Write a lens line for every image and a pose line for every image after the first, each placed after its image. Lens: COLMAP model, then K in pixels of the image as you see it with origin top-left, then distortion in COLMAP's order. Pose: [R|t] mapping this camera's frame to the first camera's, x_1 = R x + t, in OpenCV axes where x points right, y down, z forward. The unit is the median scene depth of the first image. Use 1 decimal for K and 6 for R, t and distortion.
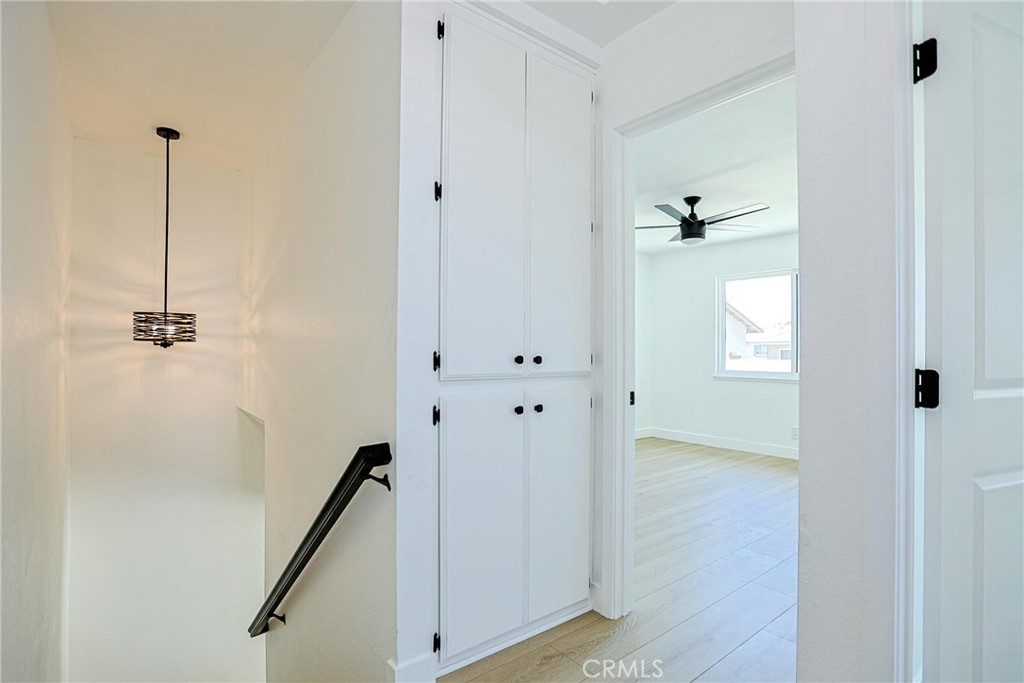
lens RADIAL K [[498.3, 0, 513.1], [0, 498.3, 363.1], [0, 0, 1]] dist [-0.027517, 0.000702]
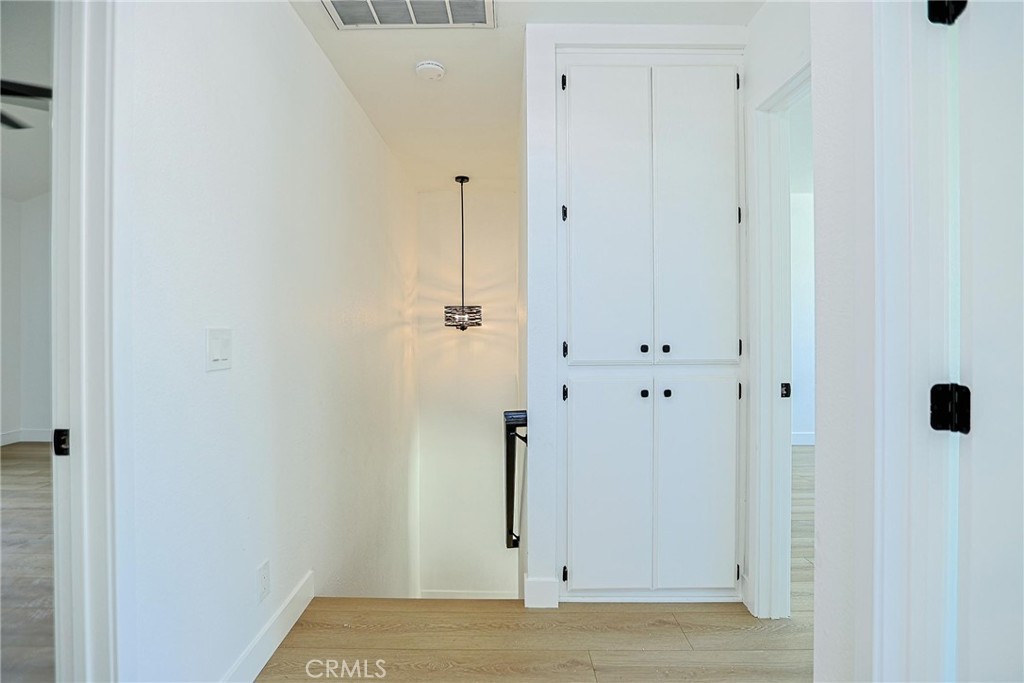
lens RADIAL K [[501.7, 0, 513.9], [0, 501.7, 338.5], [0, 0, 1]] dist [-0.049082, 0.020366]
pose [[0.774916, 0.010046, -0.631985, 0.427295], [-0.001796, 0.999905, 0.013692, -0.037758], [0.632062, -0.009475, 0.774860, -0.039524]]
